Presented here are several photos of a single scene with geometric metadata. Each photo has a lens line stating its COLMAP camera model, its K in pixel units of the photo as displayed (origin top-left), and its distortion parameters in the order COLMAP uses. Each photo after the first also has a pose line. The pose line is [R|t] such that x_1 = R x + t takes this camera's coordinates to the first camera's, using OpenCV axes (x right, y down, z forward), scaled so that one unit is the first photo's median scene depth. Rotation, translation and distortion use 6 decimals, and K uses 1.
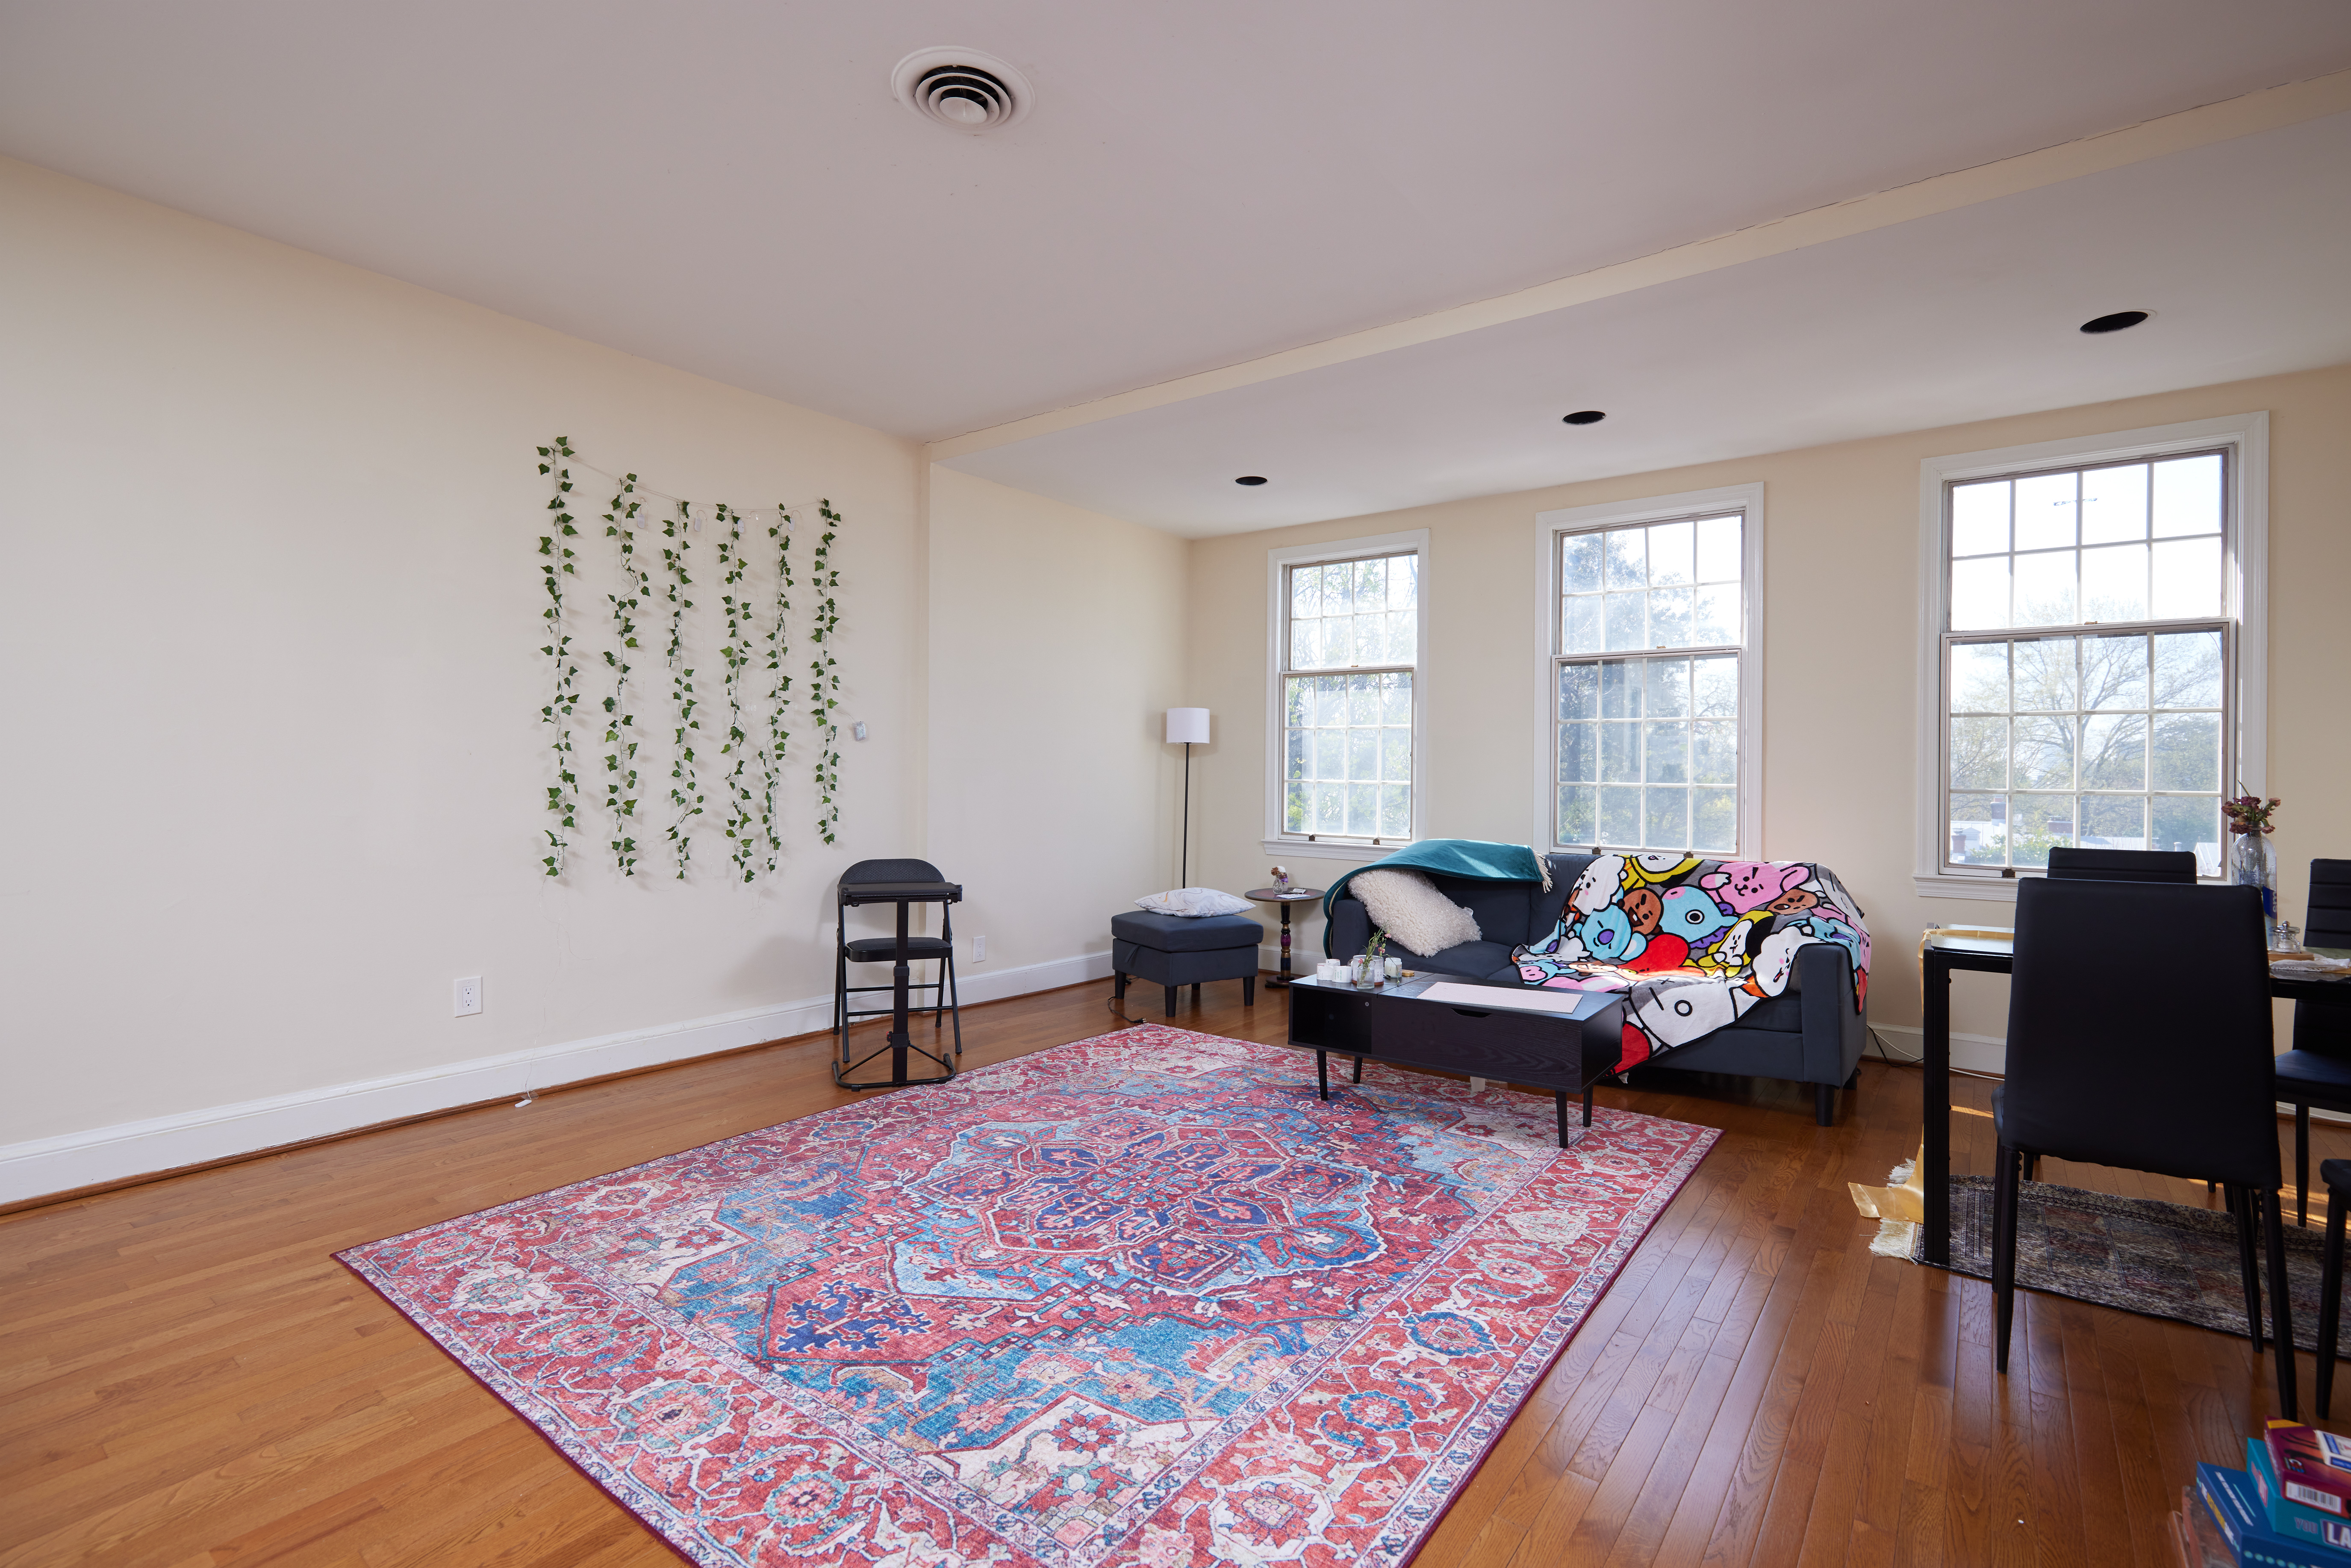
lens RADIAL K [[1071.8, 0, 1193.0], [0, 1071.8, 775.2], [0, 0, 1]] dist [0.002743, 0.000531]
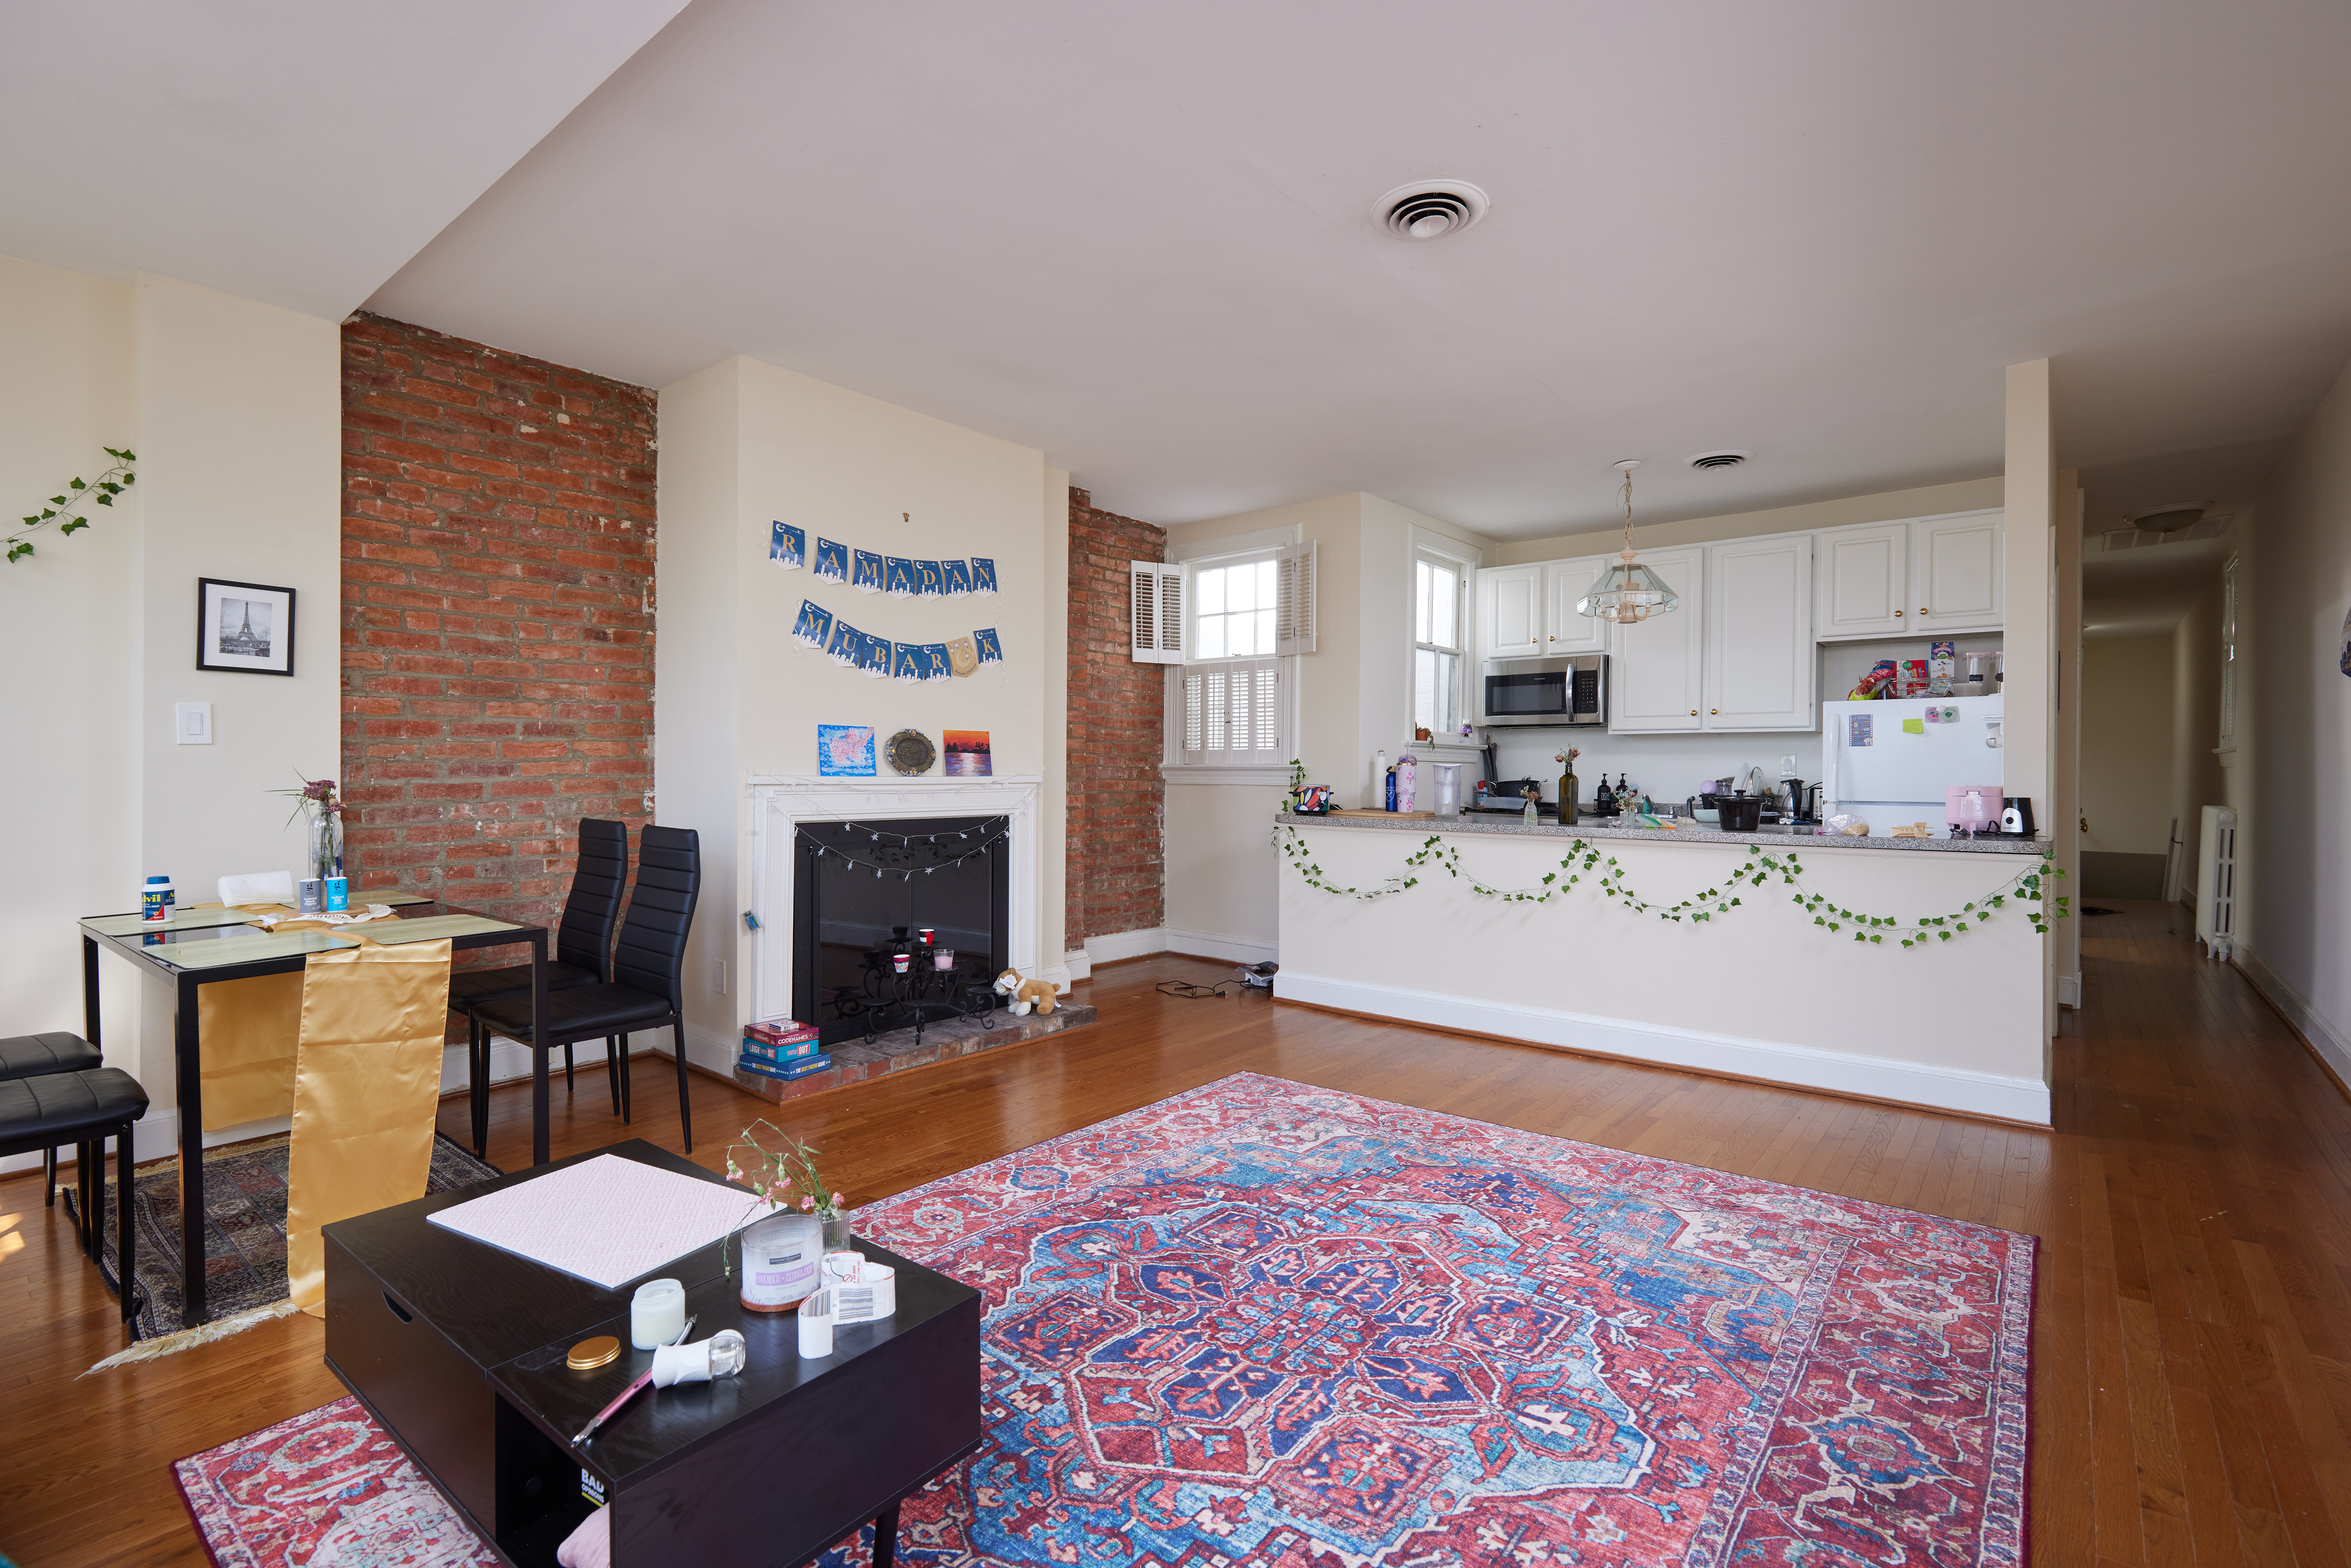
lens RADIAL K [[1071.8, 0, 1191.2], [0, 1071.8, 774.3], [0, 0, 1]] dist [0.002743, 0.000531]
pose [[-0.999036, -0.013422, 0.041790, -0.004952], [-0.013100, 0.999882, 0.007976, -0.007622], [-0.041893, 0.007420, -0.999095, 1.967232]]
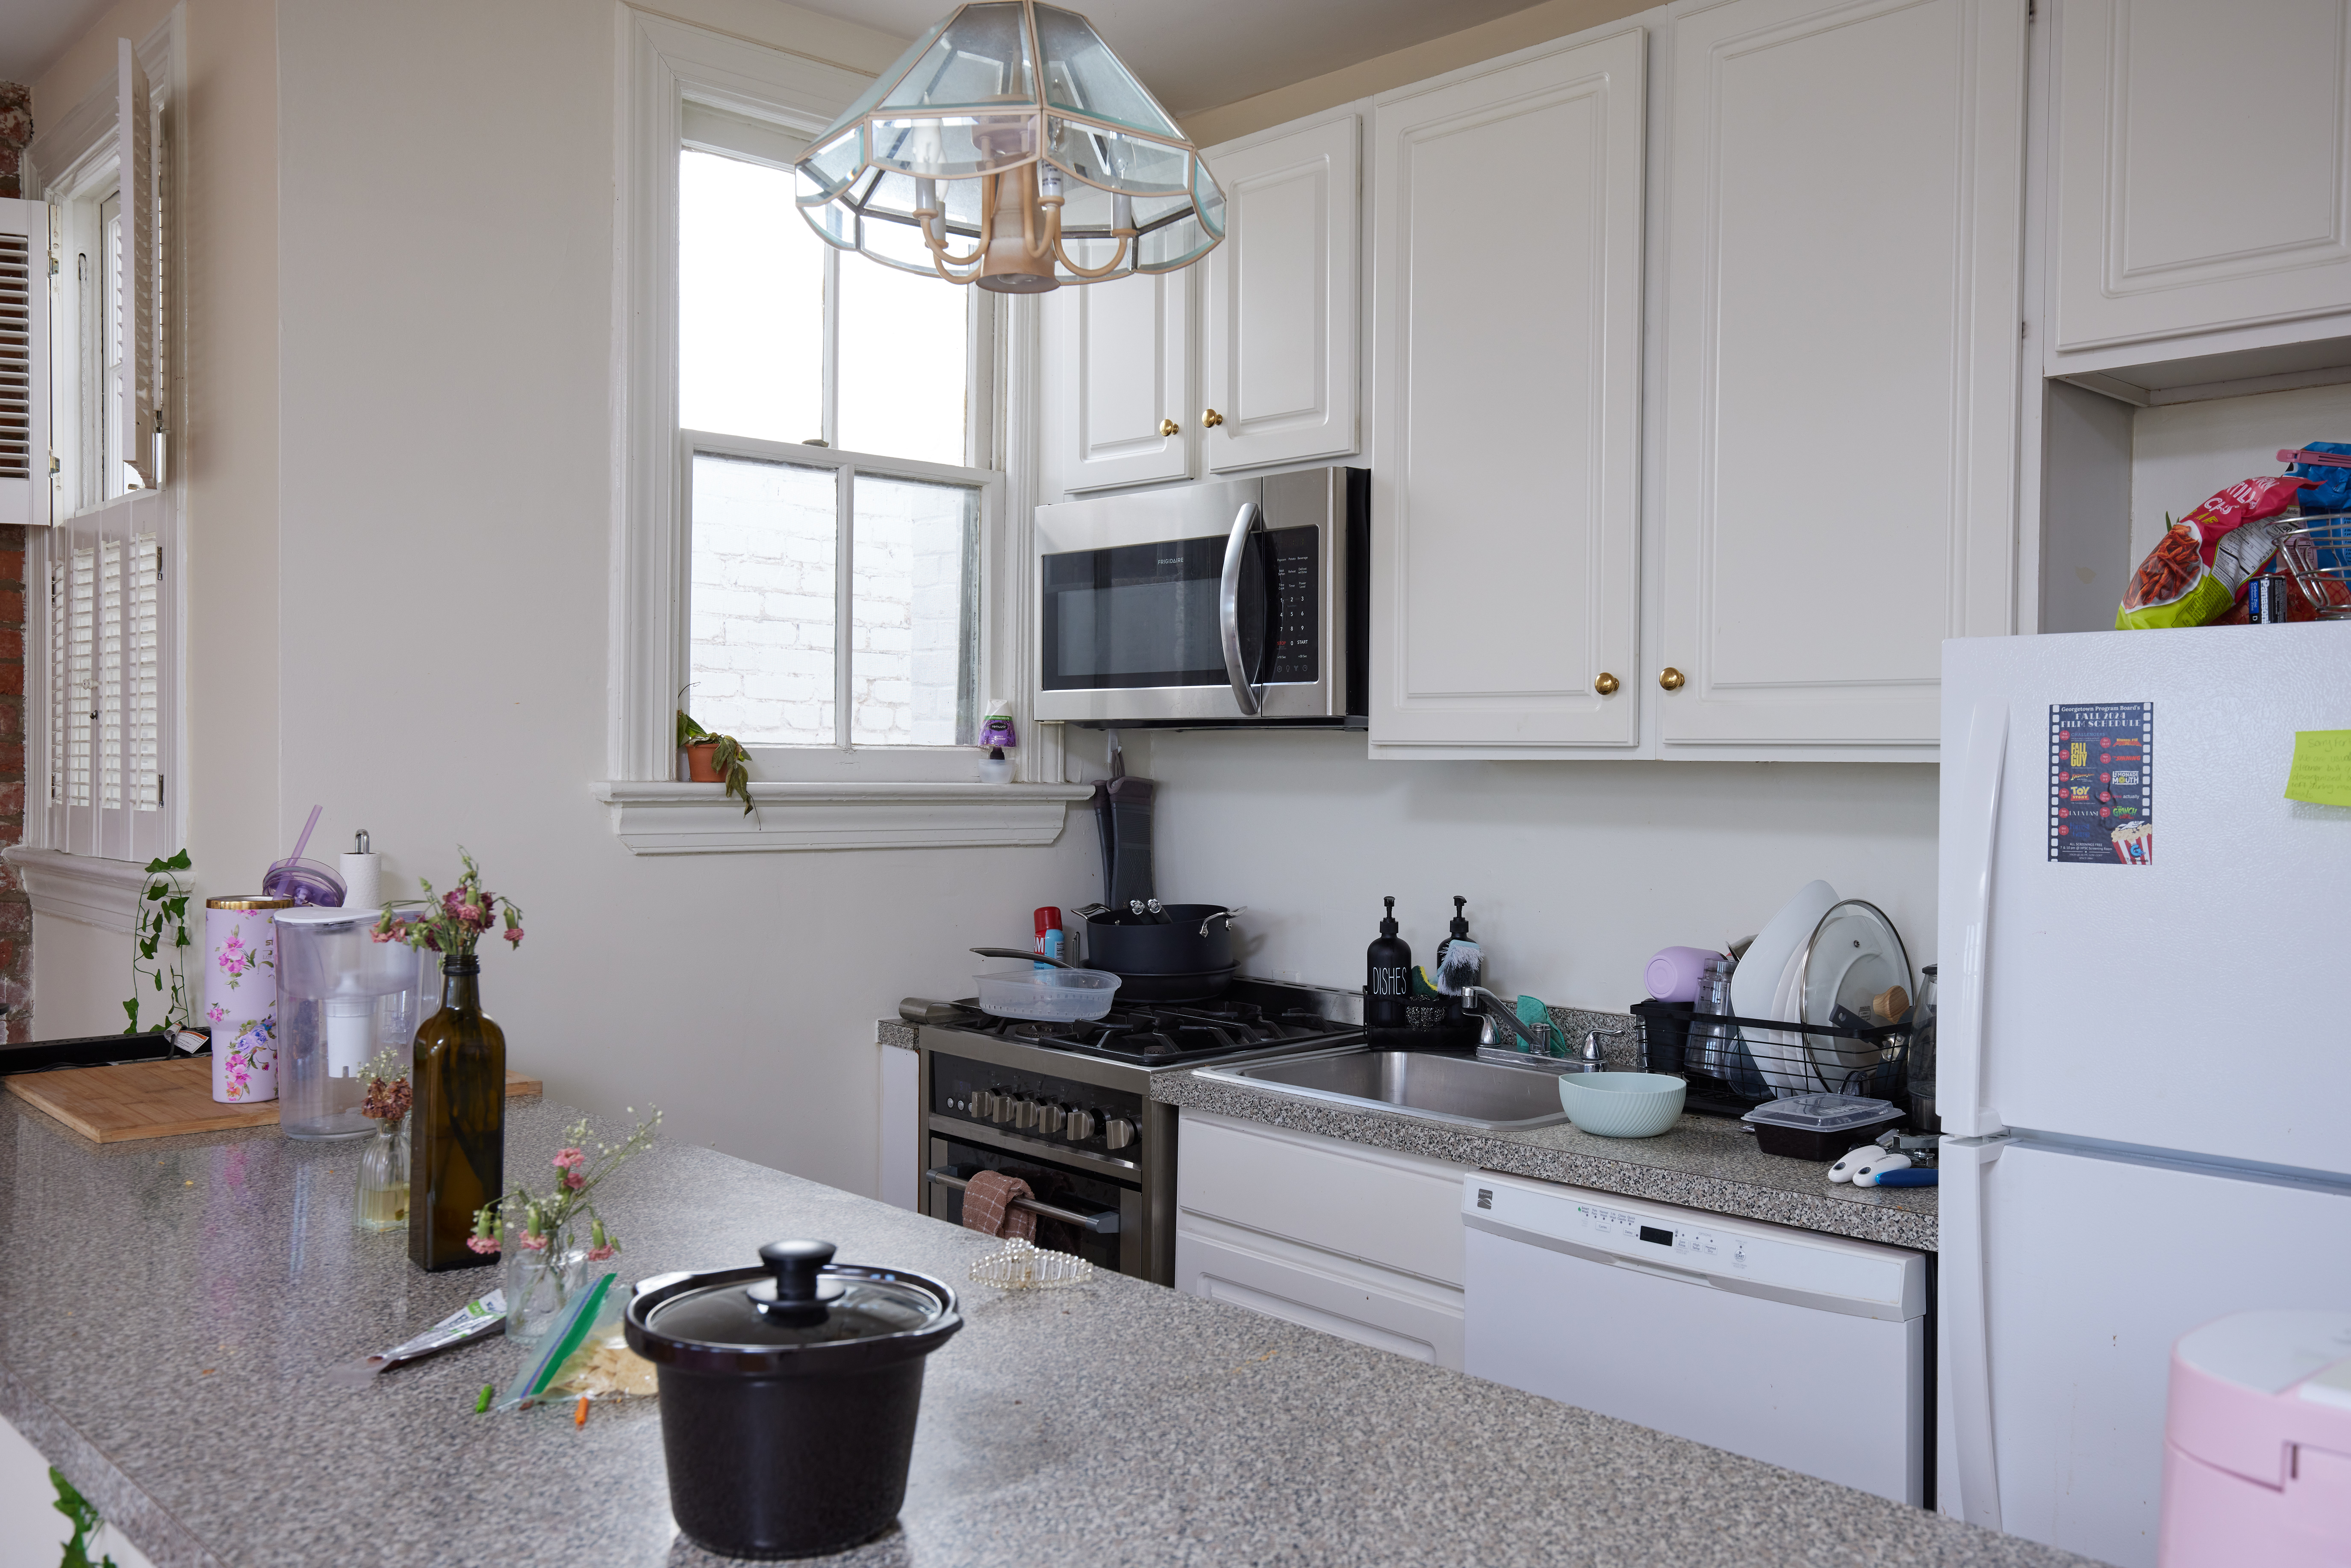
lens RADIAL K [[1968.1, 0, 1169.5], [0, 1968.1, 769.4], [0, 0, 1]] dist [0.048404, 0.004990]
pose [[-0.984707, -0.016132, 0.173468, -0.912363], [-0.014760, 0.999849, 0.009192, -0.092486], [-0.173590, 0.006491, -0.984797, 0.757802]]
